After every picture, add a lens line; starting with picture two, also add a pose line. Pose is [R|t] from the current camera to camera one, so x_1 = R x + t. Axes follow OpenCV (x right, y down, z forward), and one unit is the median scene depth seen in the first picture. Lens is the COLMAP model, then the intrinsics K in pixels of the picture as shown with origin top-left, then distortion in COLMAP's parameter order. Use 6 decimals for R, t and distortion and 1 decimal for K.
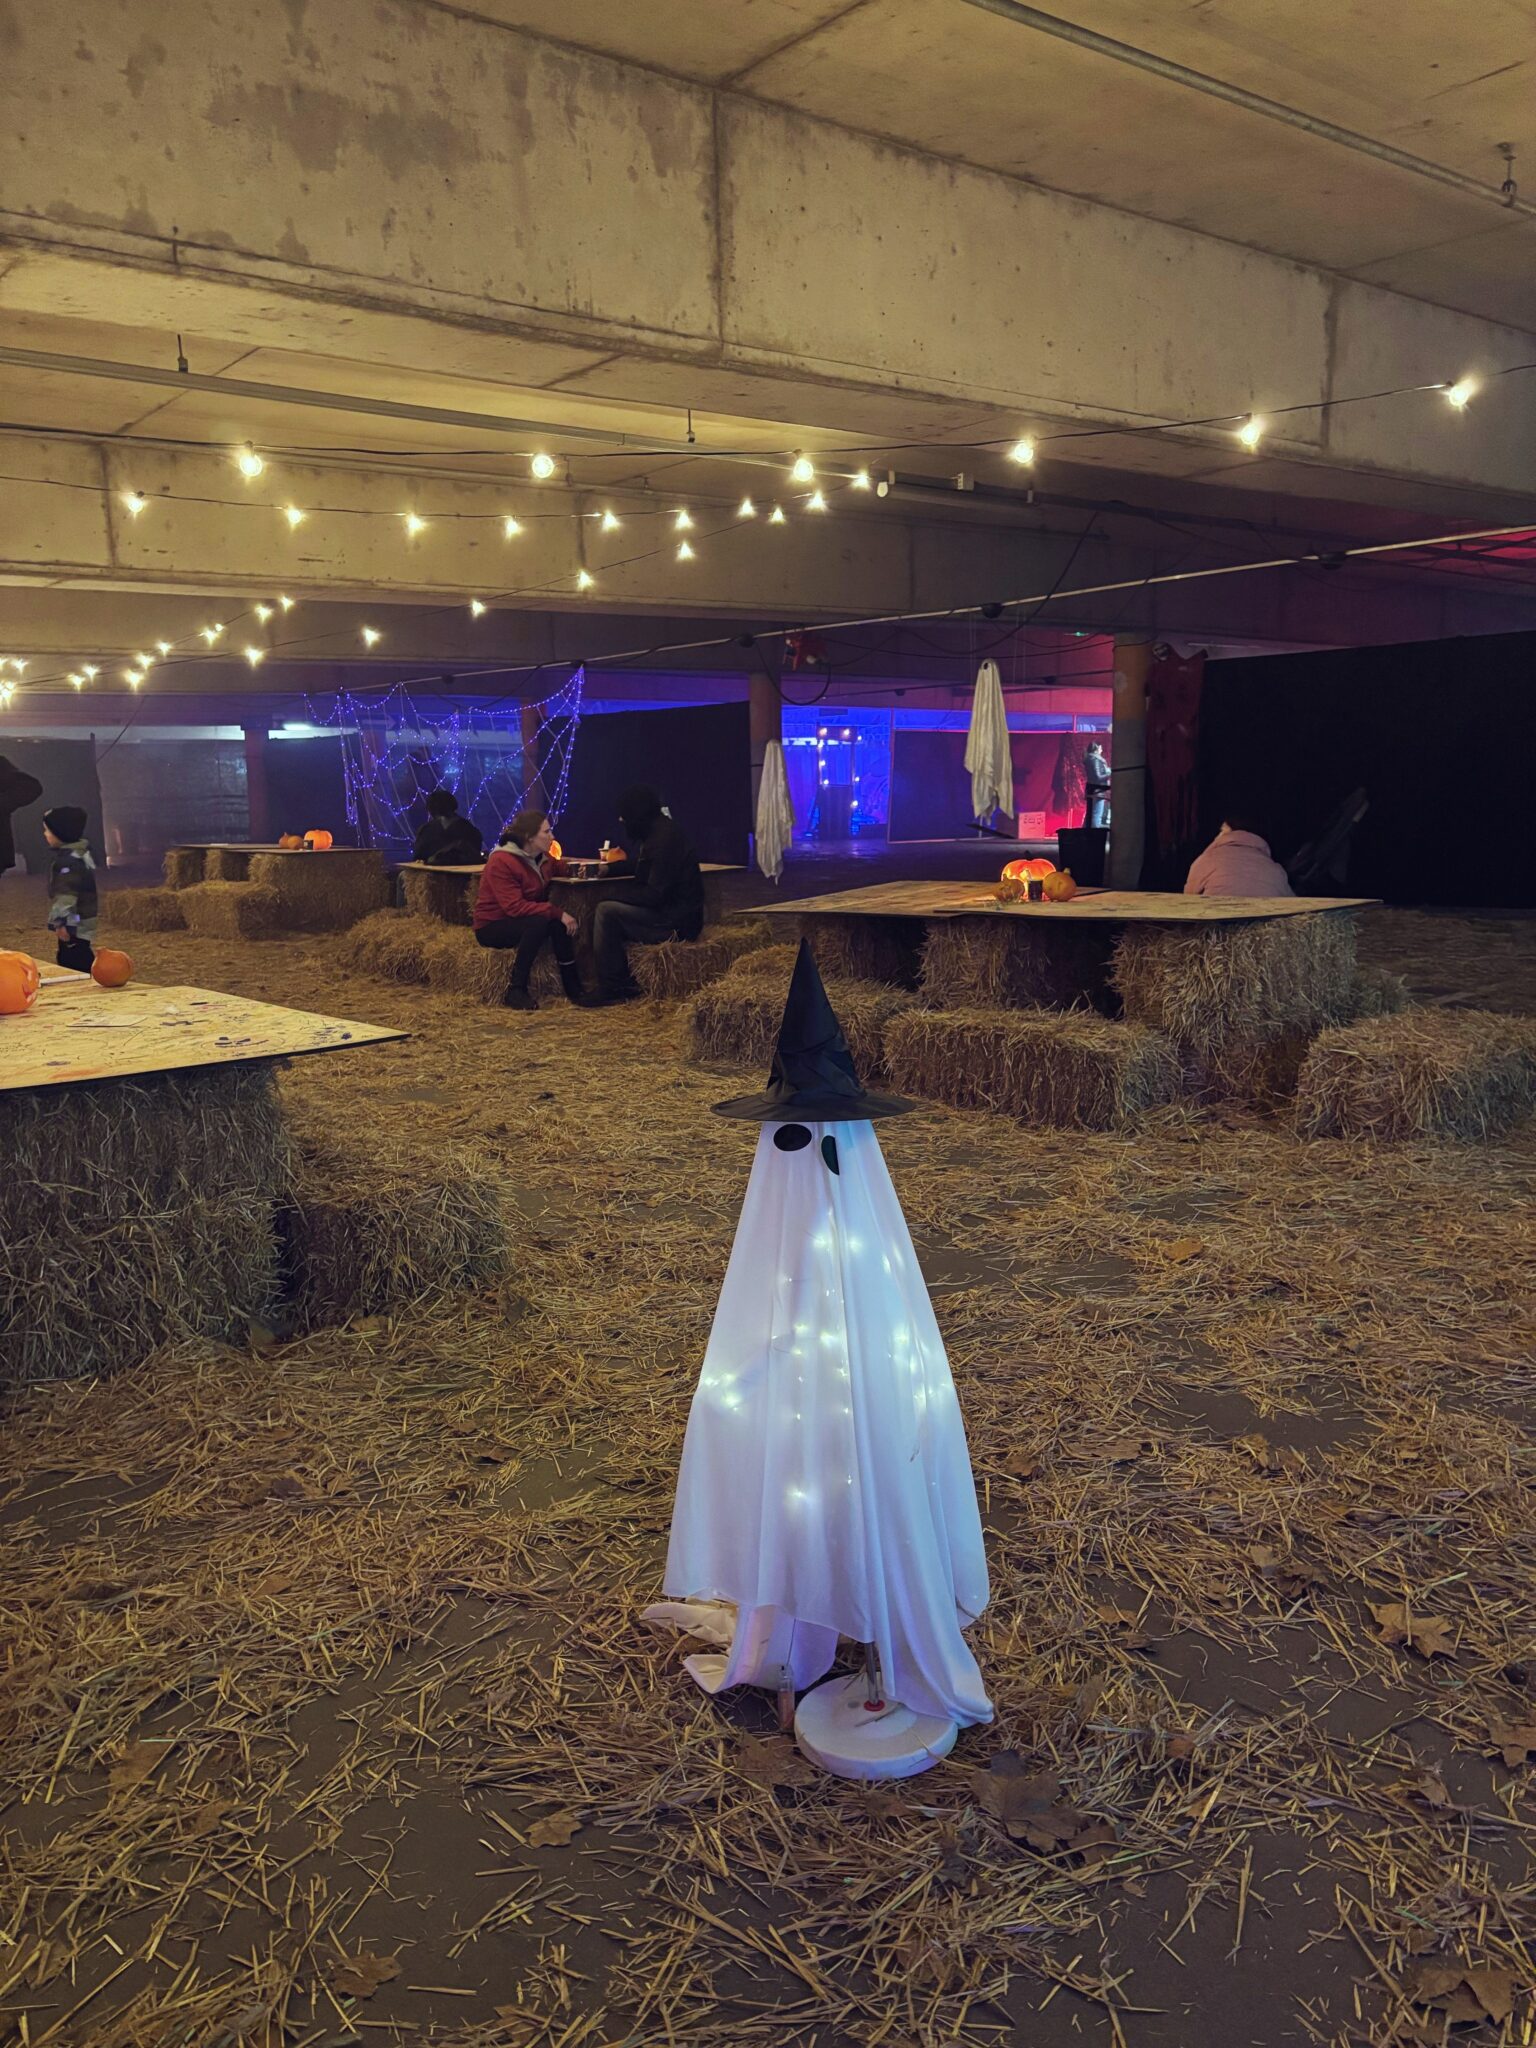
lens RADIAL K [[1508.0, 0, 768.0], [0, 1508.0, 1024.0], [0, 0, 1]] dist [0.143346, -0.127202]
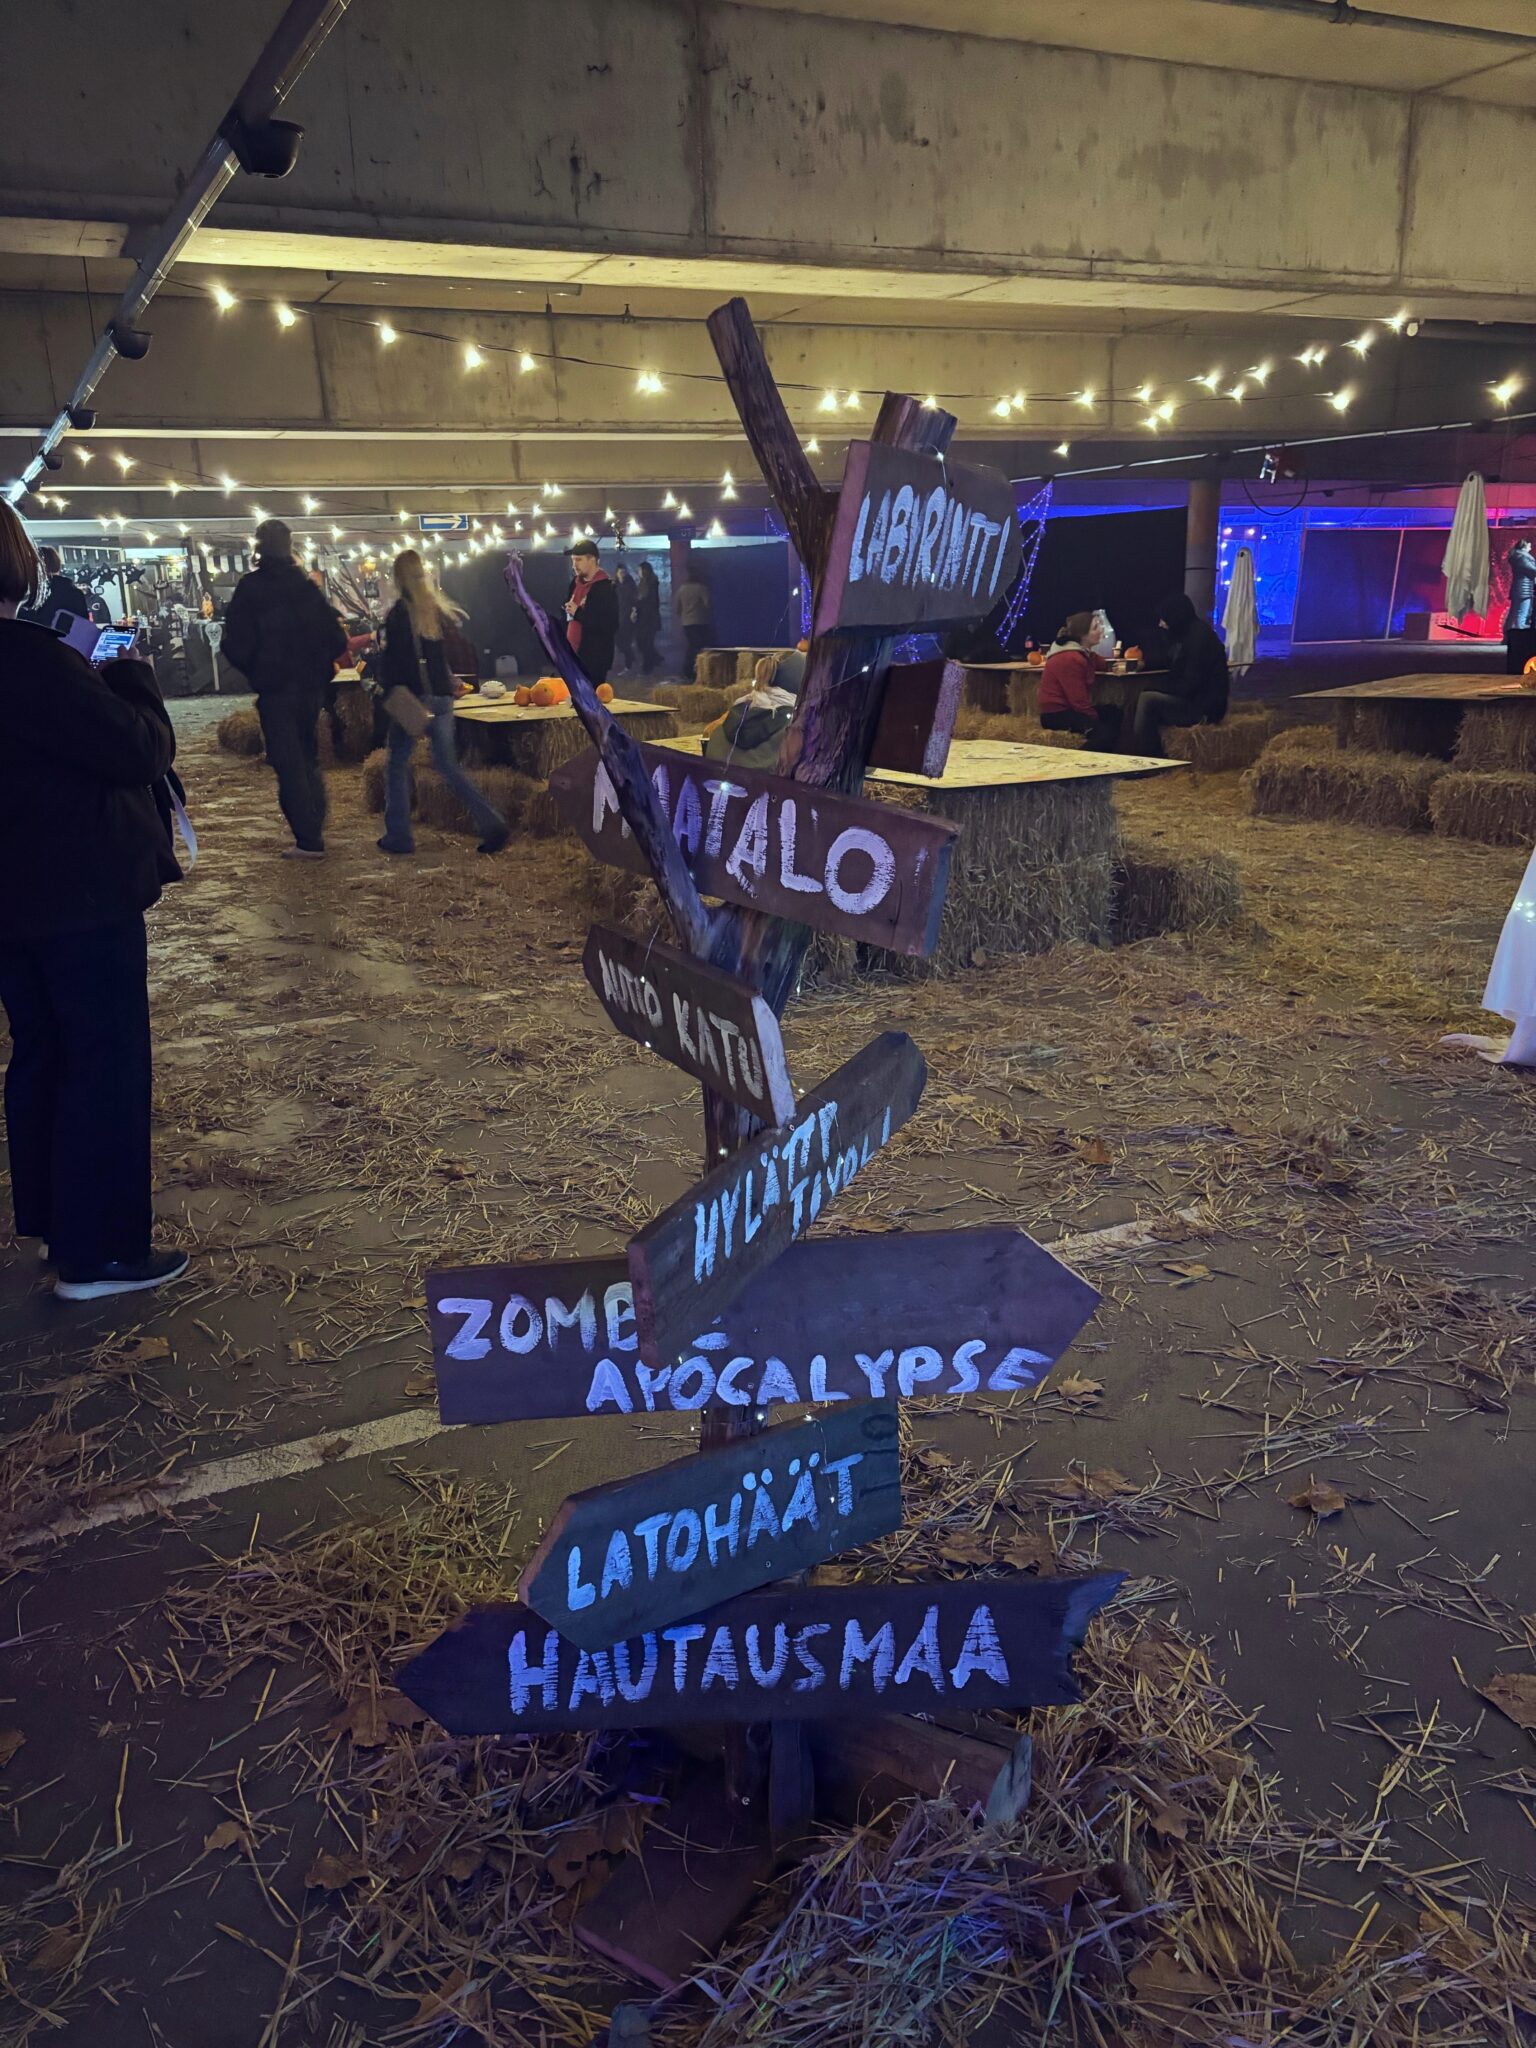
lens RADIAL K [[1566.2, 0, 768.0], [0, 1566.2, 1024.0], [0, 0, 1]] dist [0.105828, -0.099251]
pose [[0.982699, 0.048233, -0.178820, -0.308612], [-0.027399, 0.992730, 0.117200, 0.081498], [0.183173, -0.110272, 0.976877, -0.627279]]
